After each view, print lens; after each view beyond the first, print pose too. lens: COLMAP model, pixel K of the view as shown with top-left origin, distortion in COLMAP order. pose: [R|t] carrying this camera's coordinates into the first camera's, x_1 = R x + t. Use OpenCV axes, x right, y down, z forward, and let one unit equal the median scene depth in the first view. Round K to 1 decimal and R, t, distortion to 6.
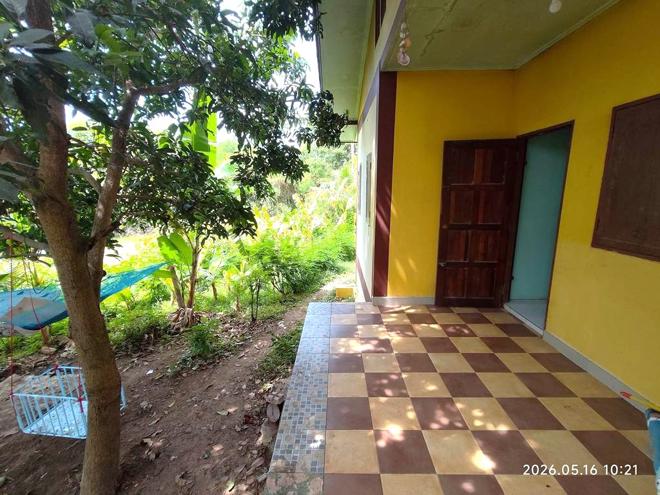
lens RADIAL K [[310.4, 0, 330.0], [0, 310.4, 247.5], [0, 0, 1]] dist [0.000712, 0.000110]
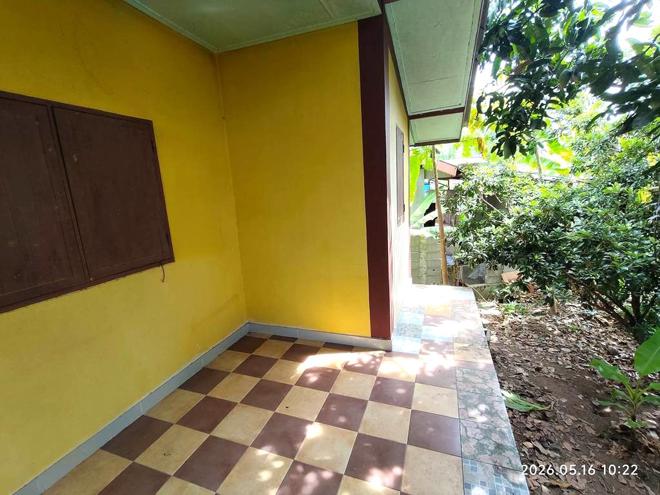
lens RADIAL K [[301.4, 0, 330.0], [0, 301.4, 247.5], [0, 0, 1]] dist [-0.000006, 0.000060]
pose [[-0.948178, -0.006043, 0.317683, 0.073990], [0.115349, 0.925061, 0.361878, -0.312676], [-0.296063, 0.379769, -0.876426, 1.555668]]
